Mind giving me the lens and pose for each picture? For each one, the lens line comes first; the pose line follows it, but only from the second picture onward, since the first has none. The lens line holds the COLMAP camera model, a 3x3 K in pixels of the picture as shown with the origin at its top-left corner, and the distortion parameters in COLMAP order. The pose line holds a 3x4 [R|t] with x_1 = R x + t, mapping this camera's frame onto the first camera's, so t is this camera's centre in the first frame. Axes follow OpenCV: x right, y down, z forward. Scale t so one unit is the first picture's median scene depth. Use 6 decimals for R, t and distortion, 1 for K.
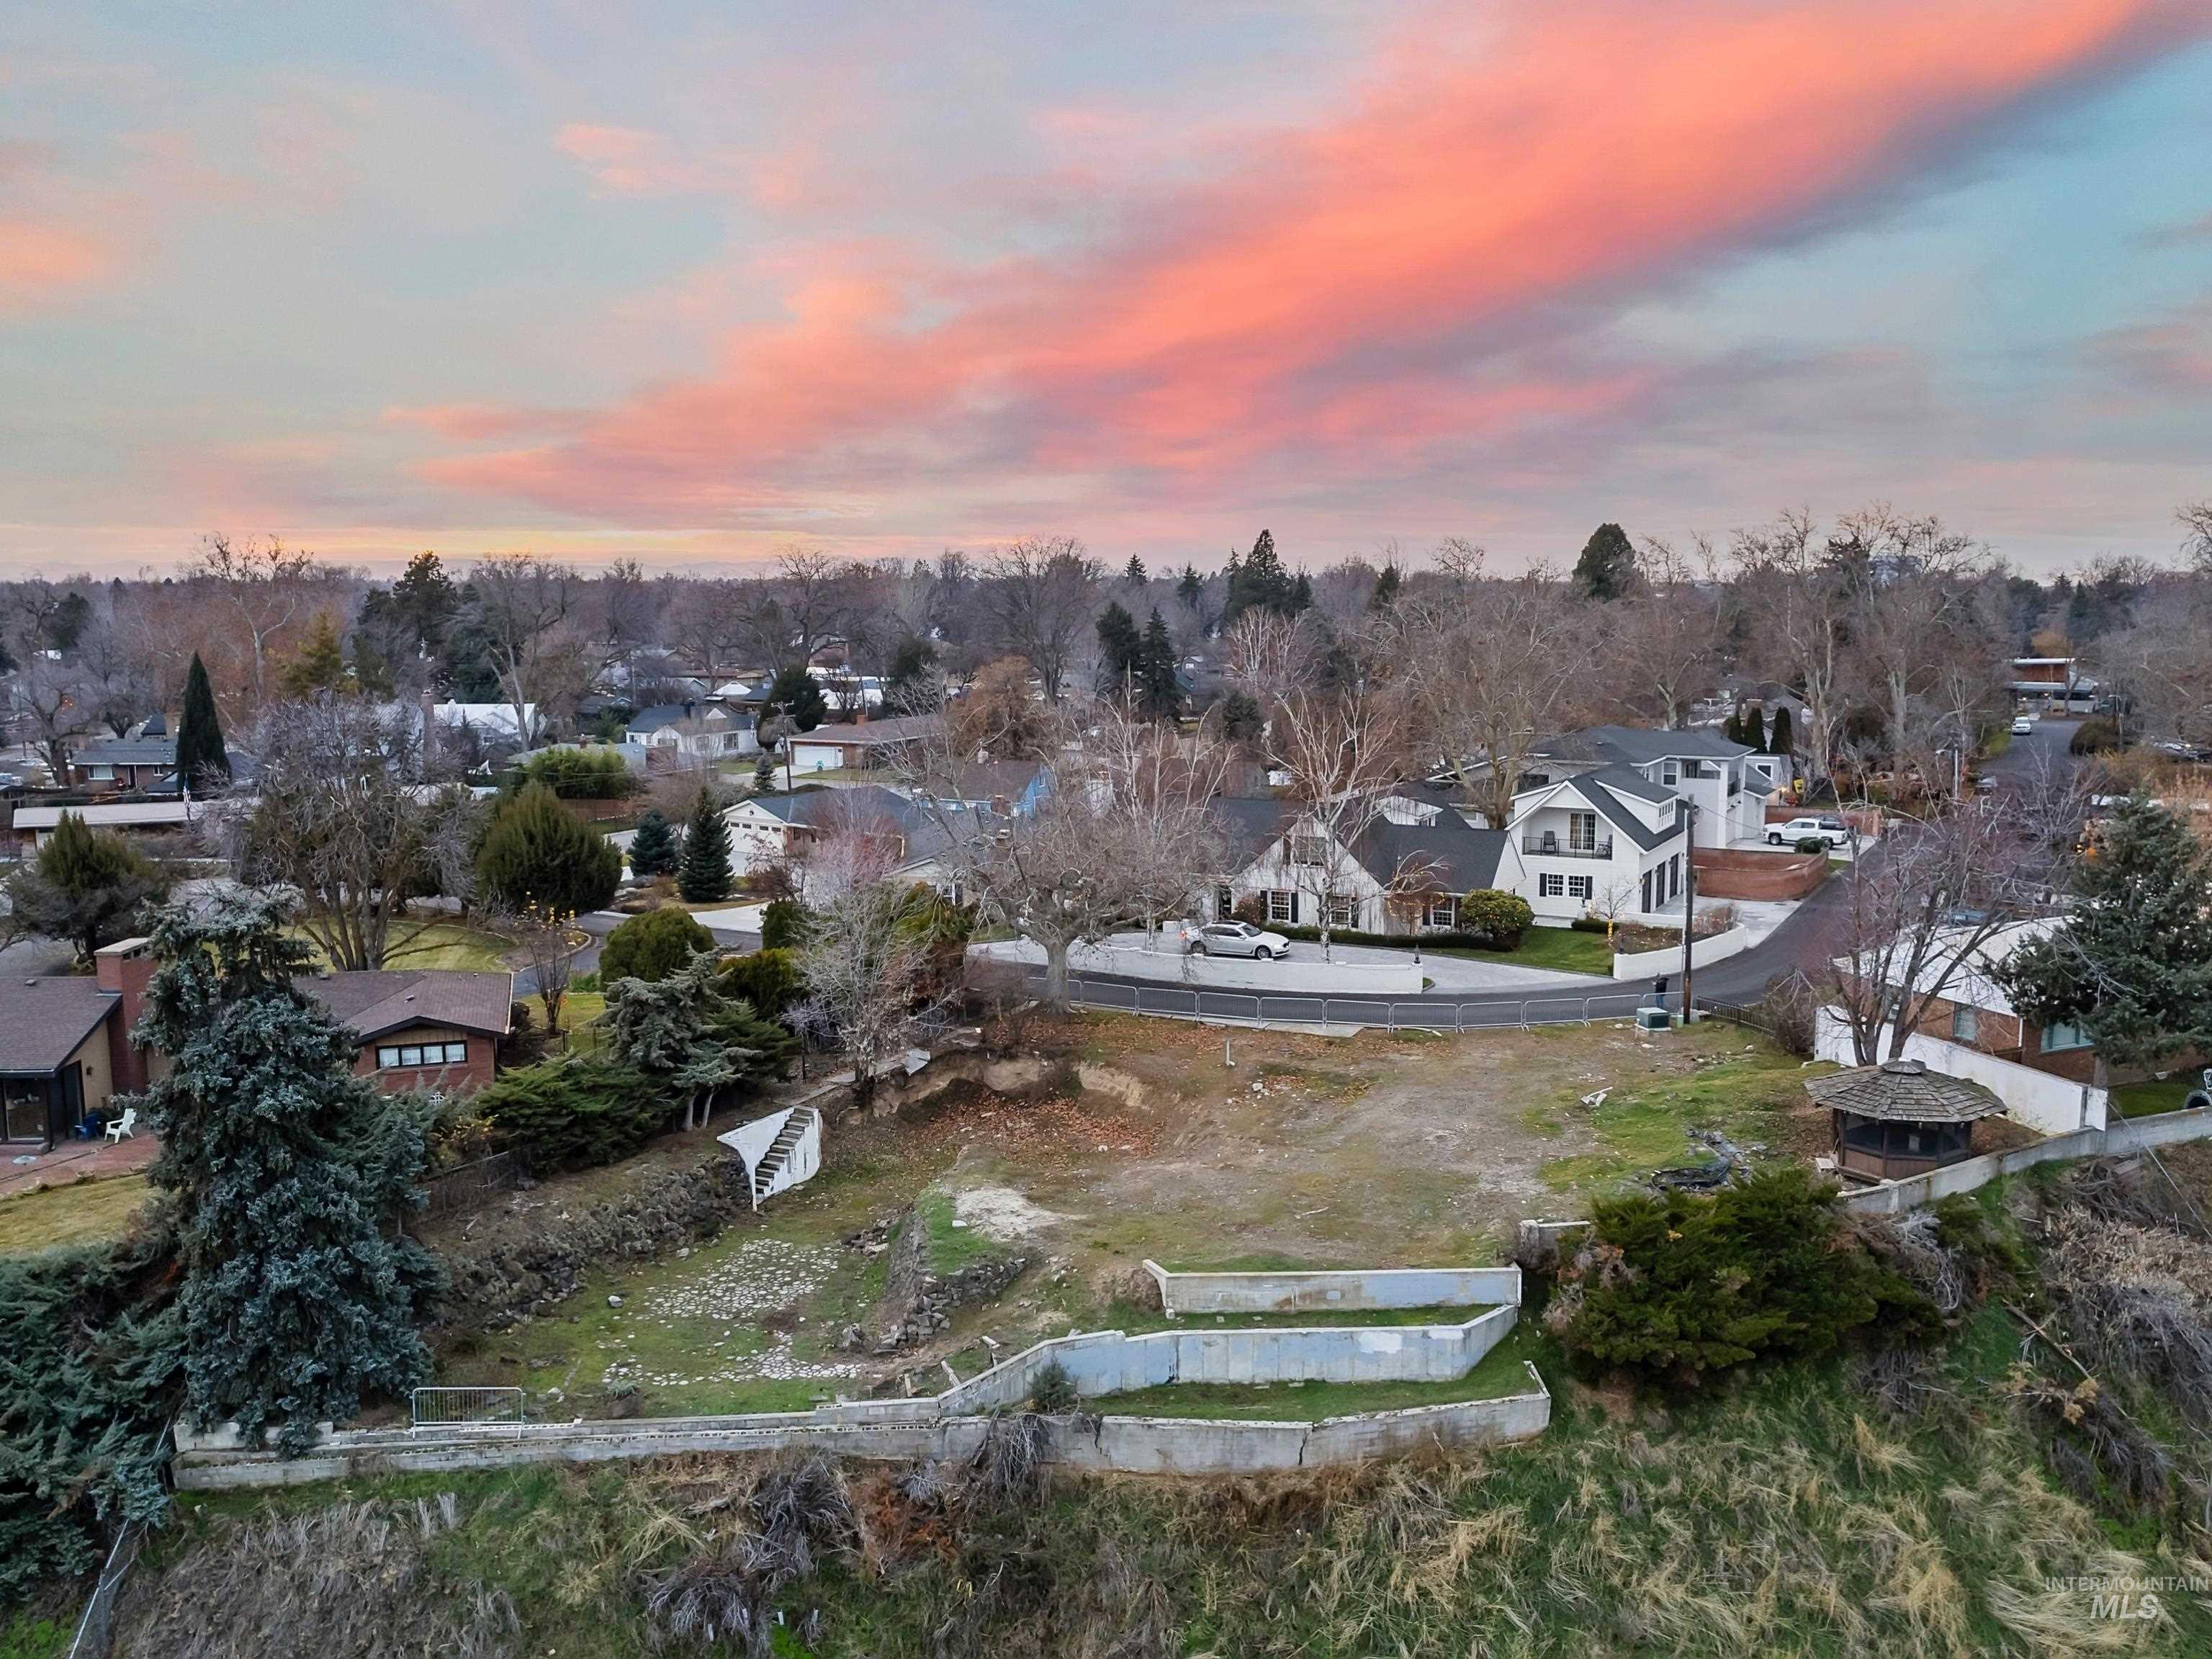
lens RADIAL K [[1746.3, 0, 1088.3], [0, 1746.3, 828.5], [0, 0, 1]] dist [-0.052413, 0.012877]
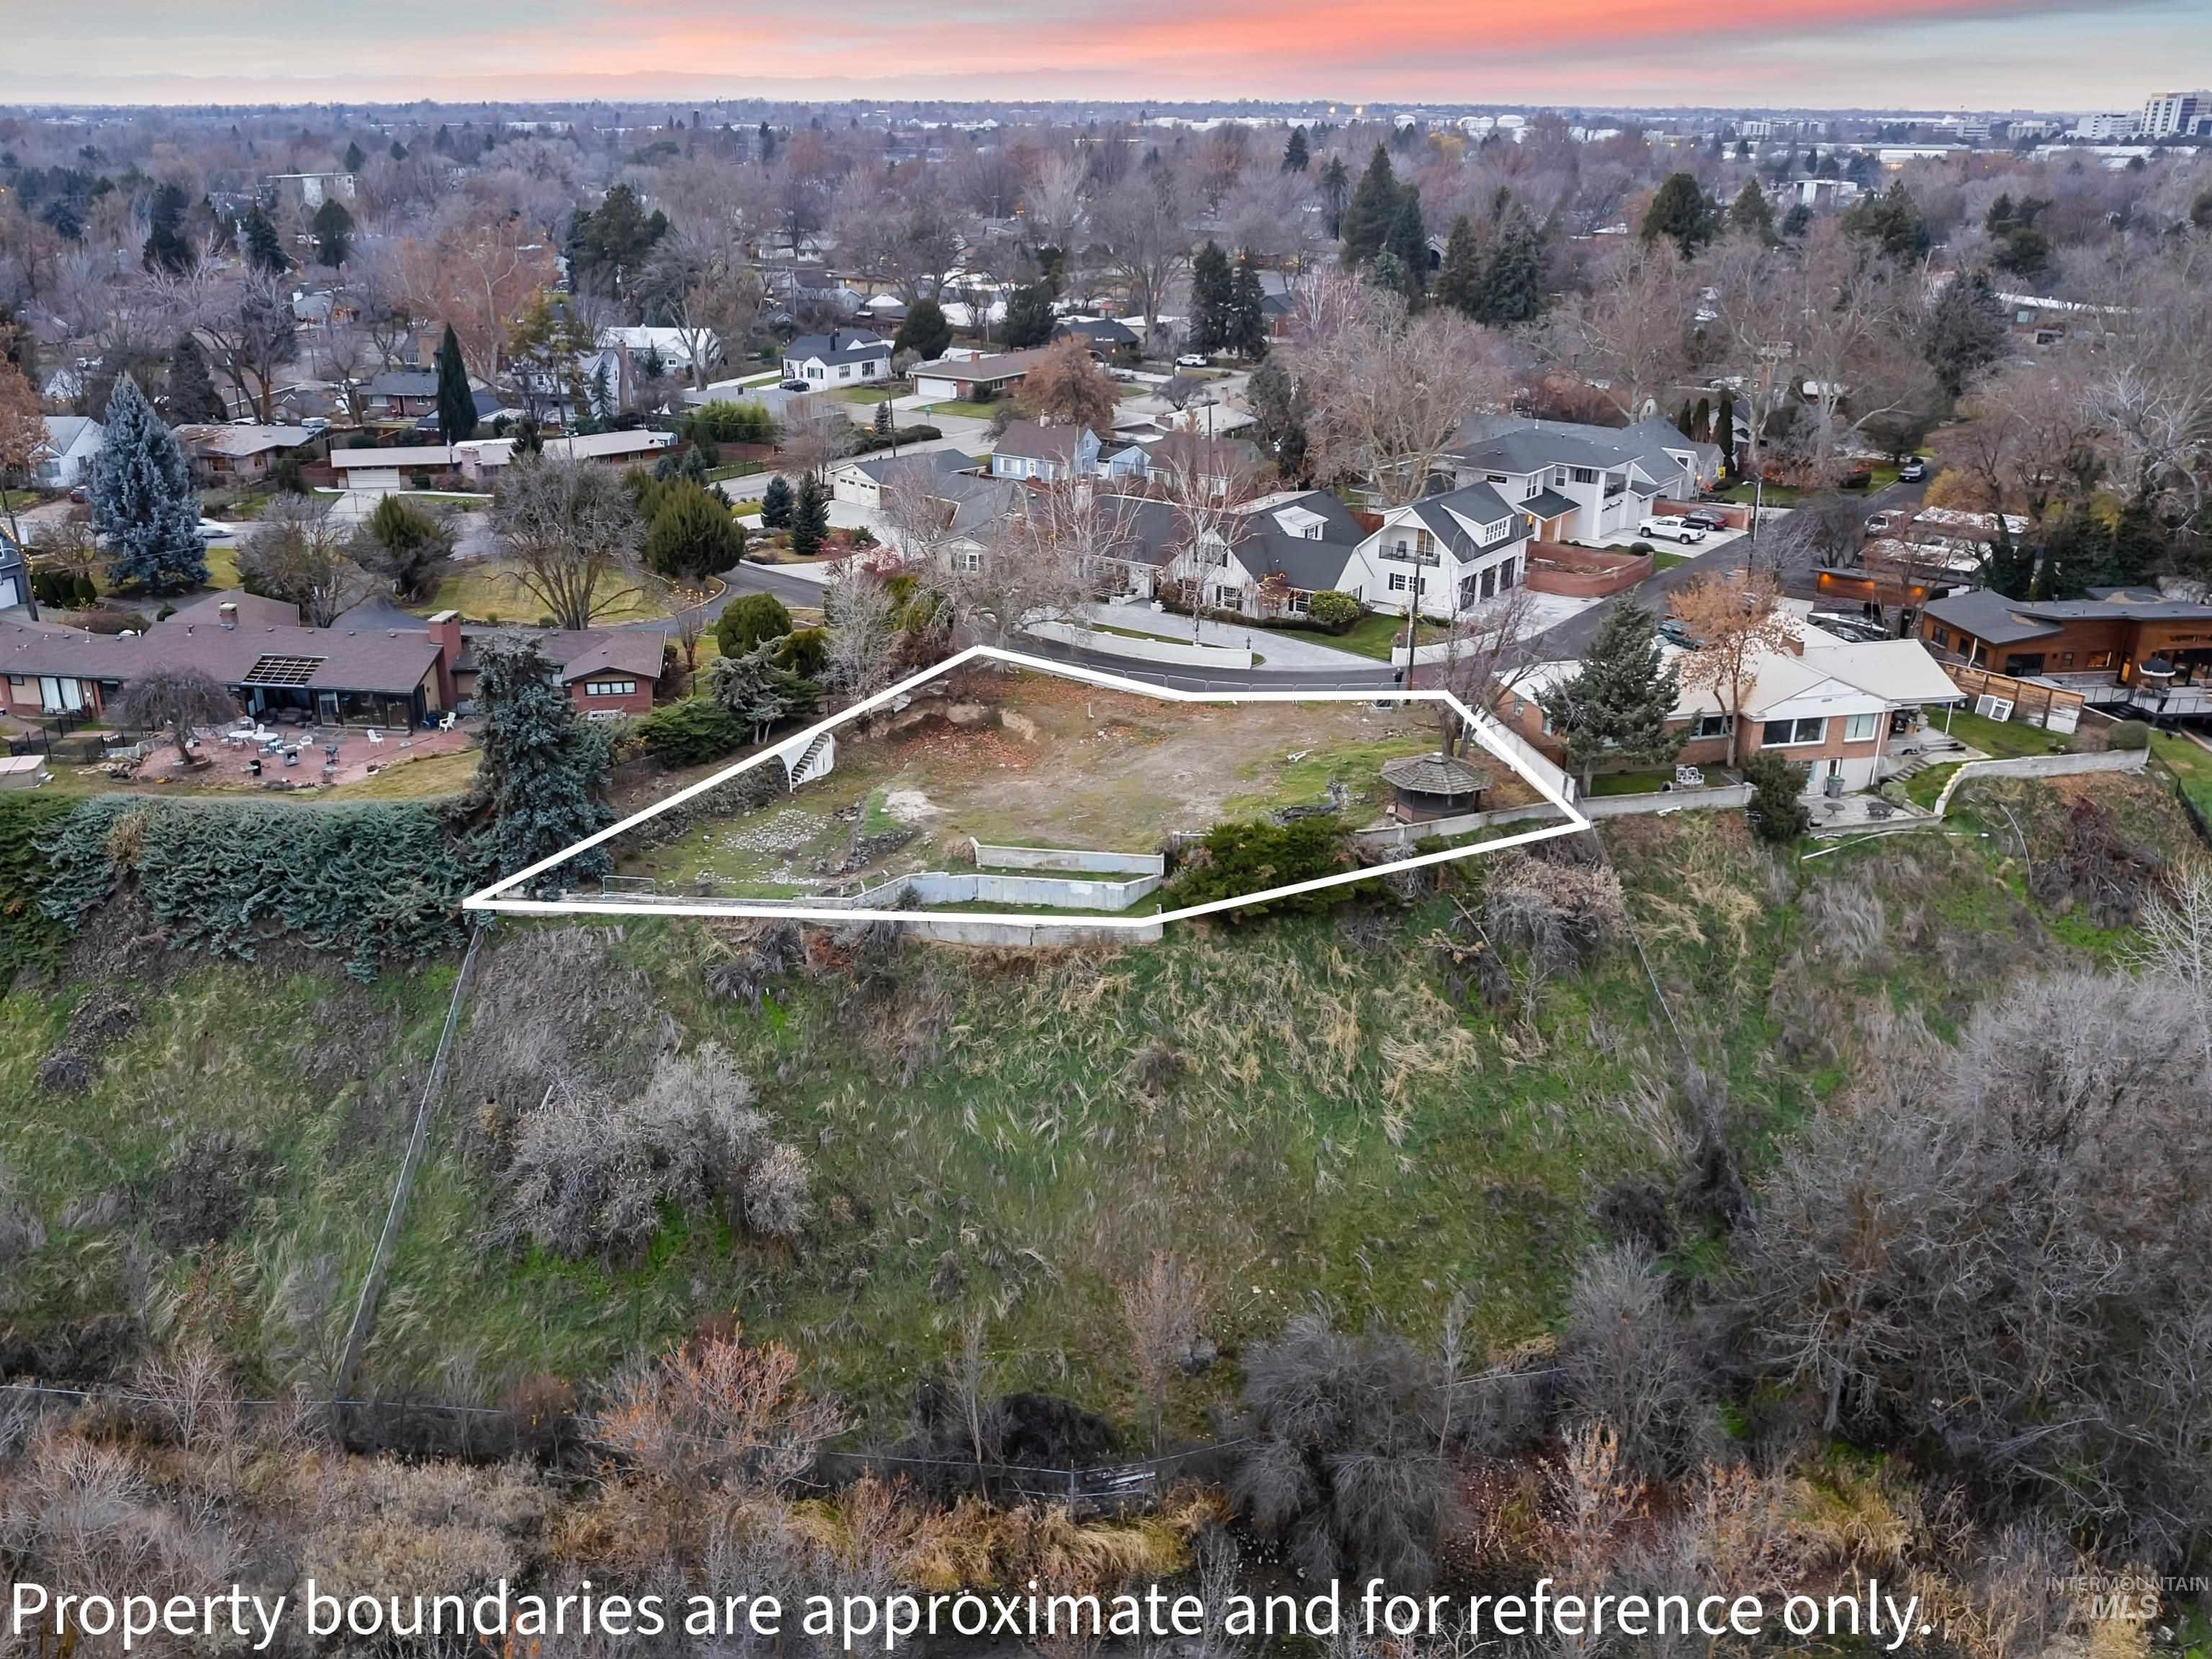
lens RADIAL K [[1794.5, 0, 928.7], [0, 1794.5, 750.7], [0, 0, 1]] dist [-0.057972, 0.006441]
pose [[0.978830, 0.060439, -0.195547, 0.382249], [-0.016173, 0.975259, 0.220475, -0.287065], [0.204034, -0.212645, 0.955590, -0.896487]]
